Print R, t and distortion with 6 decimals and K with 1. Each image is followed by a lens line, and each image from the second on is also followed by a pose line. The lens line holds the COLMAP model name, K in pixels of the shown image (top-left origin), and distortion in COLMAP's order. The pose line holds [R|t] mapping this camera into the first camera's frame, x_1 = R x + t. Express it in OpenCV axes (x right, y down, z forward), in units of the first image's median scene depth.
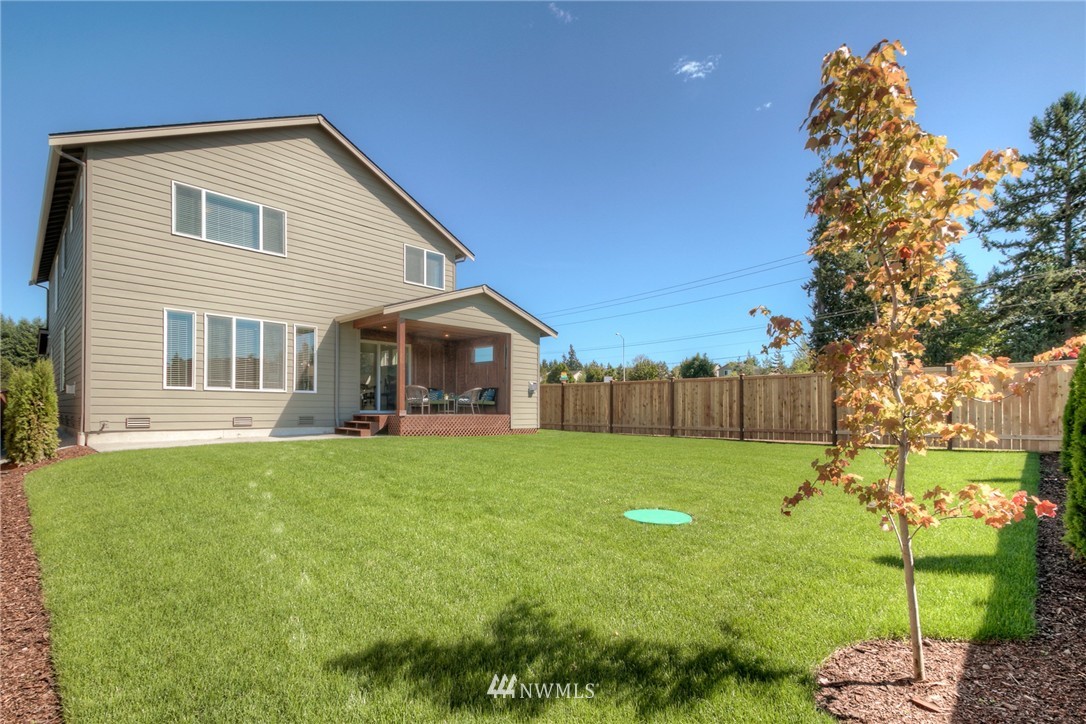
lens RADIAL K [[504.0, 0, 543.3], [0, 504.0, 408.2], [0, 0, 1]] dist [-0.002392, -0.000737]
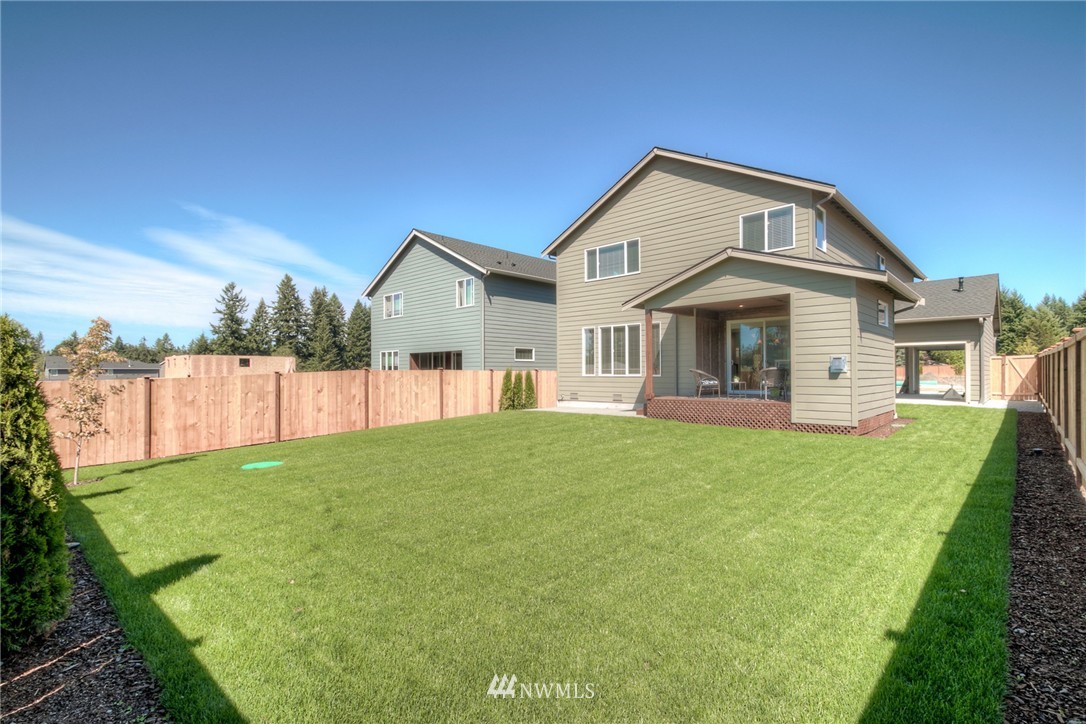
lens RADIAL K [[504.0, 0, 543.4], [0, 504.0, 366.3], [0, 0, 1]] dist [-0.002392, -0.000737]
pose [[0.008990, -0.021593, -0.999726, 0.784088], [0.001377, 0.999766, -0.021581, -0.029761], [0.999959, -0.001183, 0.009017, 0.740728]]
